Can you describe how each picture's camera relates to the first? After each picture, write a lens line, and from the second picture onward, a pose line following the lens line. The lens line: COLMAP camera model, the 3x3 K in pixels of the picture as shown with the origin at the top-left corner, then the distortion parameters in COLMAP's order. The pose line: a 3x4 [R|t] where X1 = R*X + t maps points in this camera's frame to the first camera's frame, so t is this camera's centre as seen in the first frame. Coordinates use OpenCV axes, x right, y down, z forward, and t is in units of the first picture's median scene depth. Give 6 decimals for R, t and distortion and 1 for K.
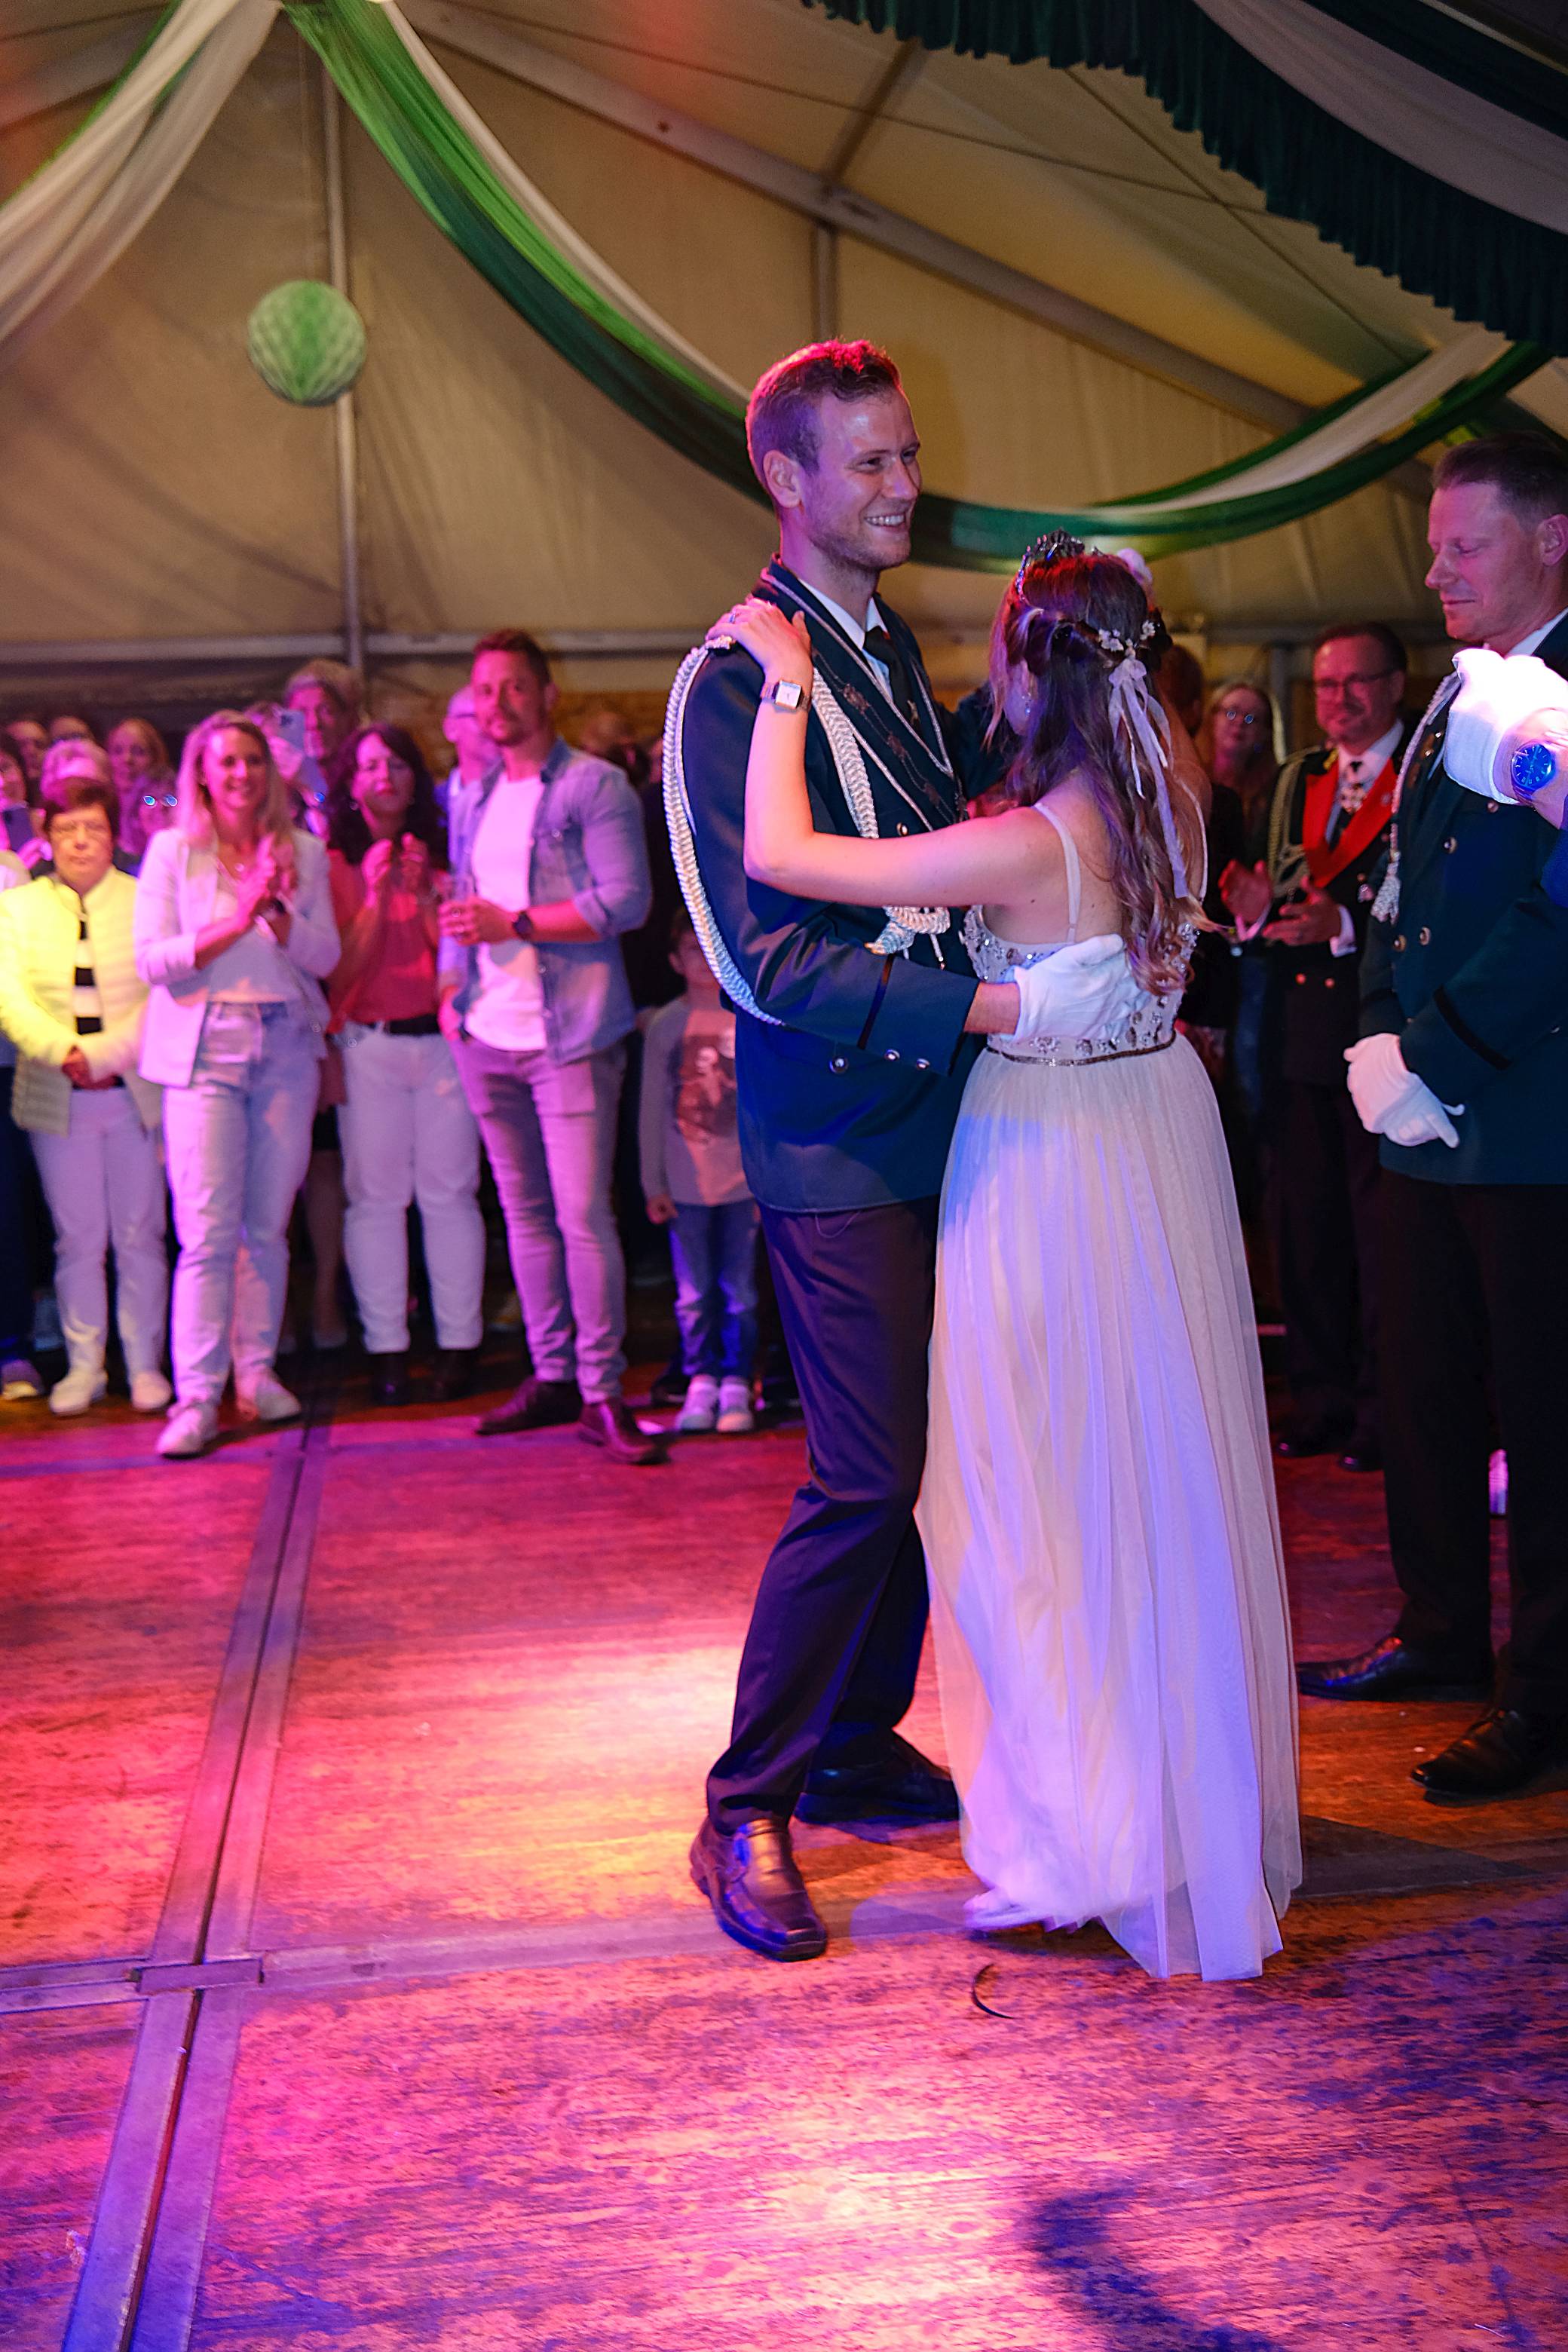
lens RADIAL K [[2369.0, 0, 797.8], [0, 2369.0, 1163.6], [0, 0, 1]] dist [0.010589, 0.000000]
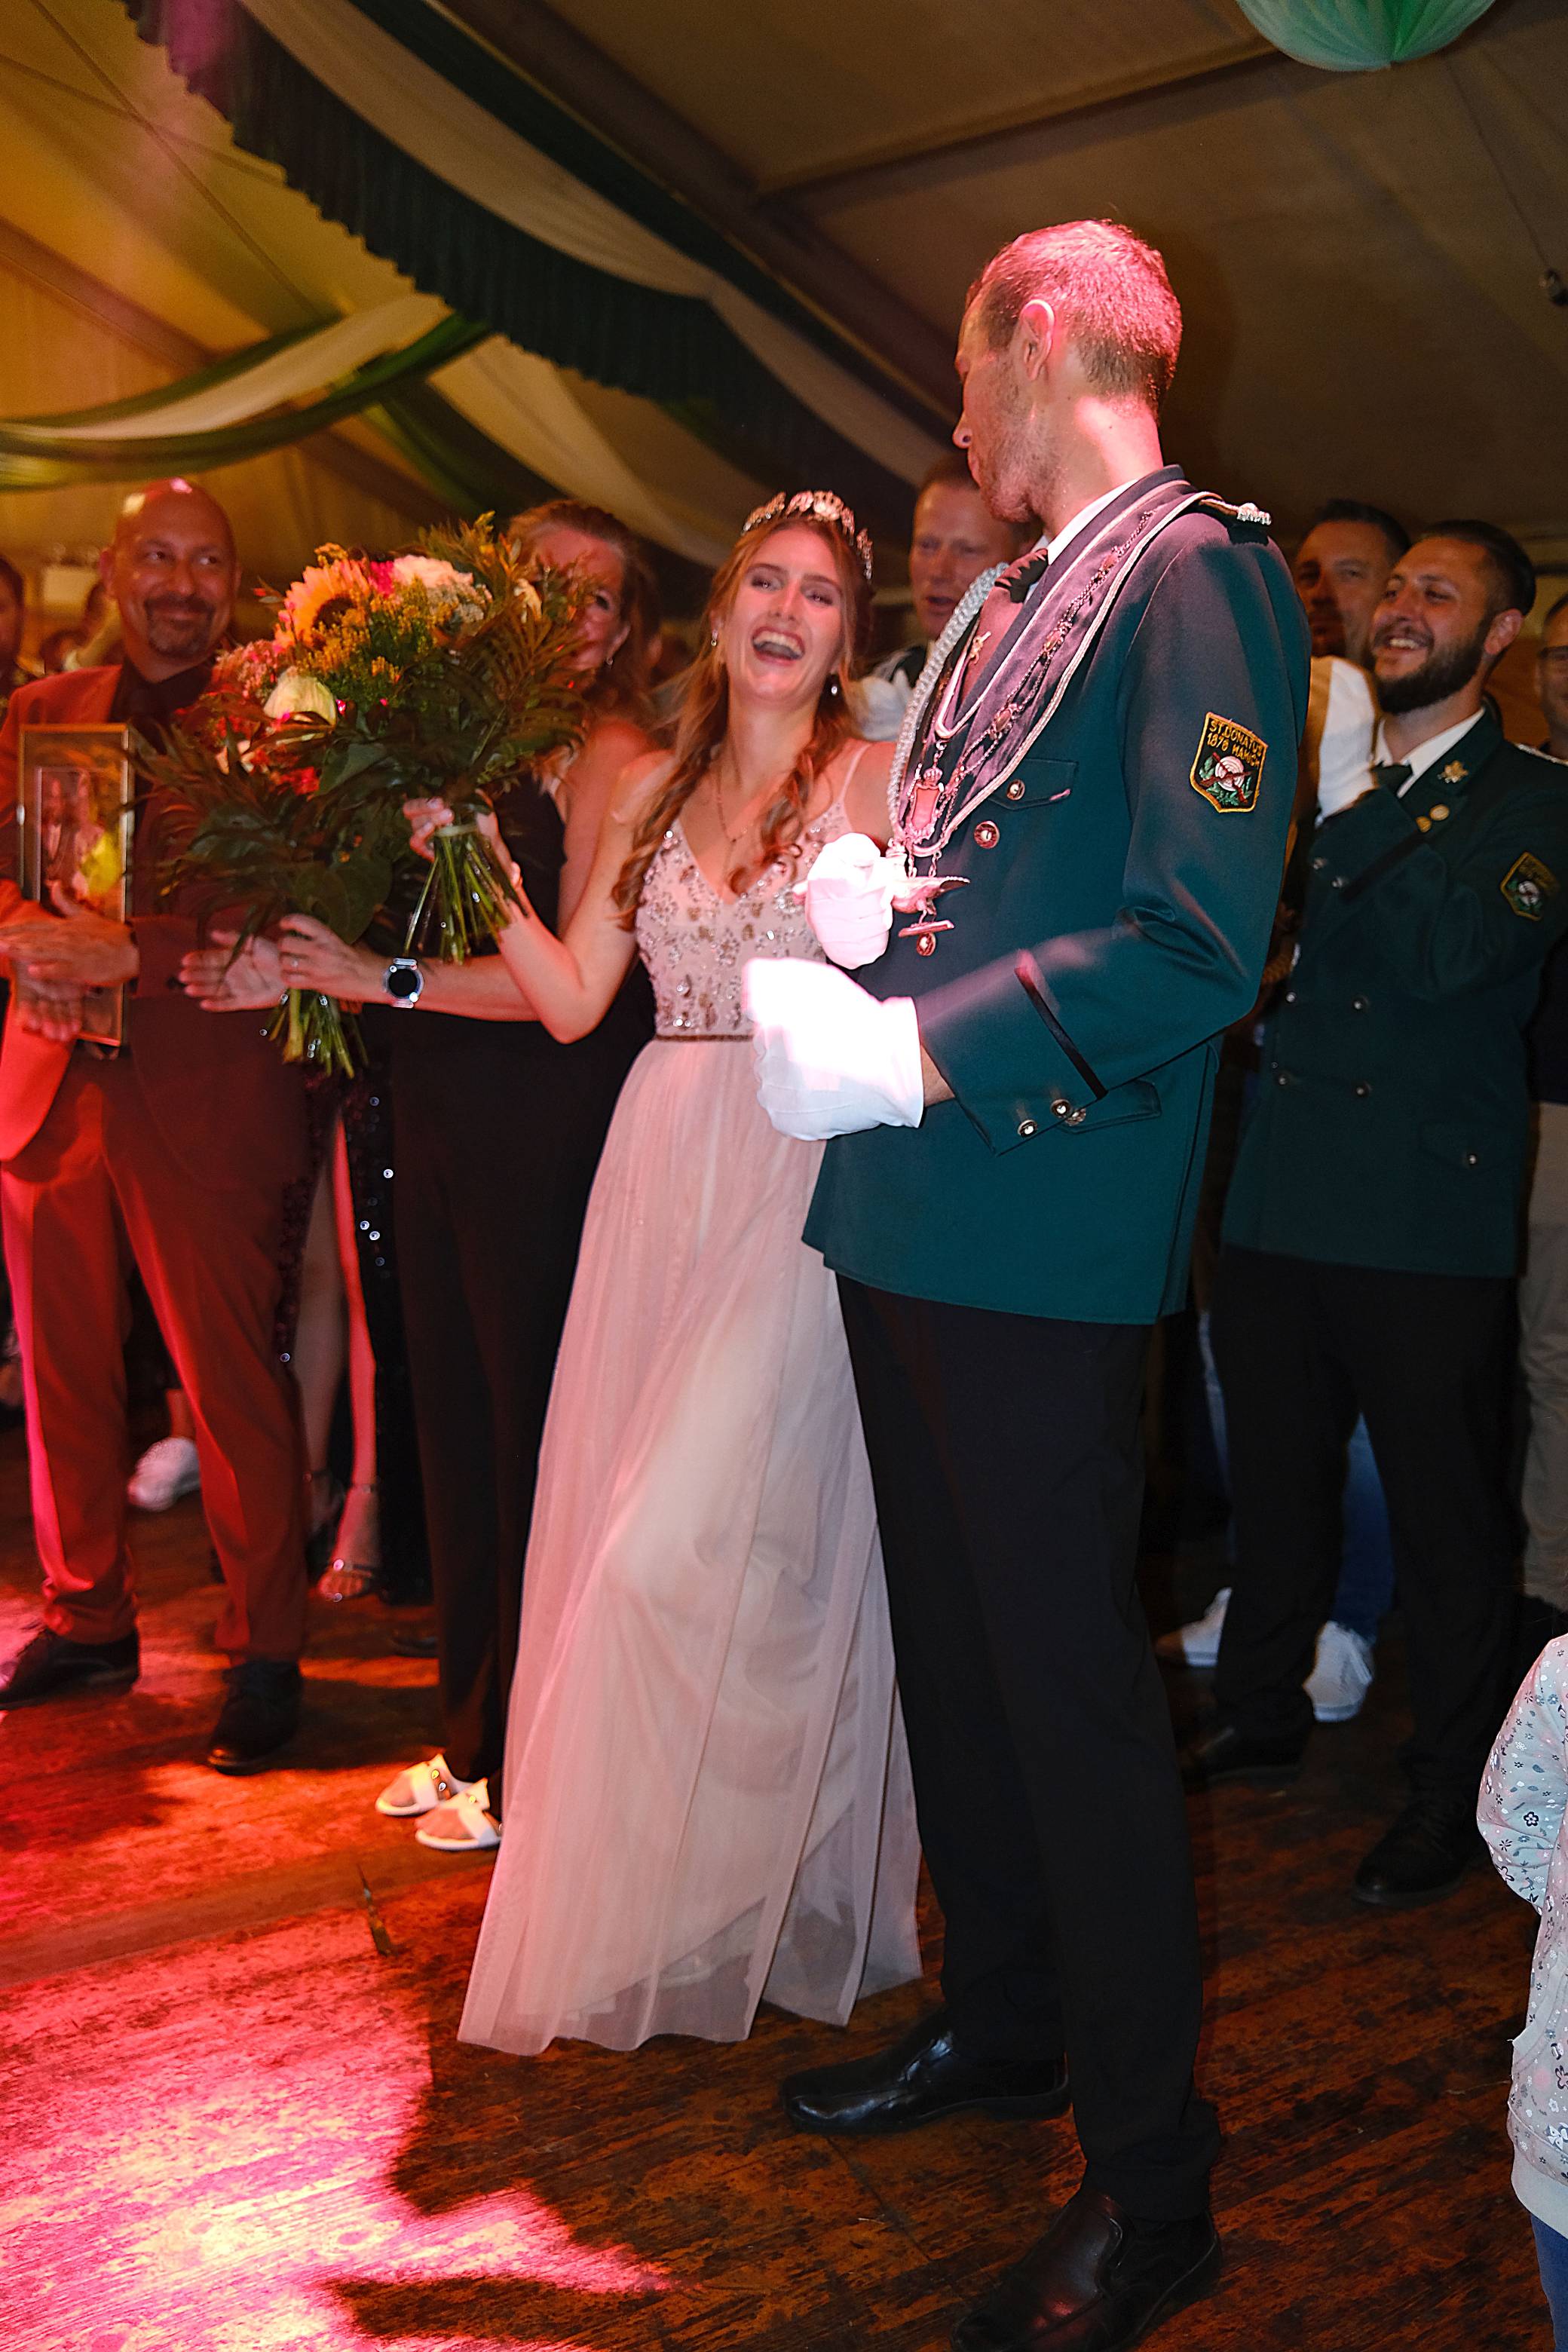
lens RADIAL K [[2369.0, 0, 787.5], [0, 2369.0, 1181.8], [0, 0, 1]] dist [0.010589, 0.000000]
pose [[0.884149, -0.004903, 0.467179, -0.180652], [-0.006863, 0.999701, 0.023479, -0.000557], [-0.467154, -0.023965, 0.883851, 0.068648]]
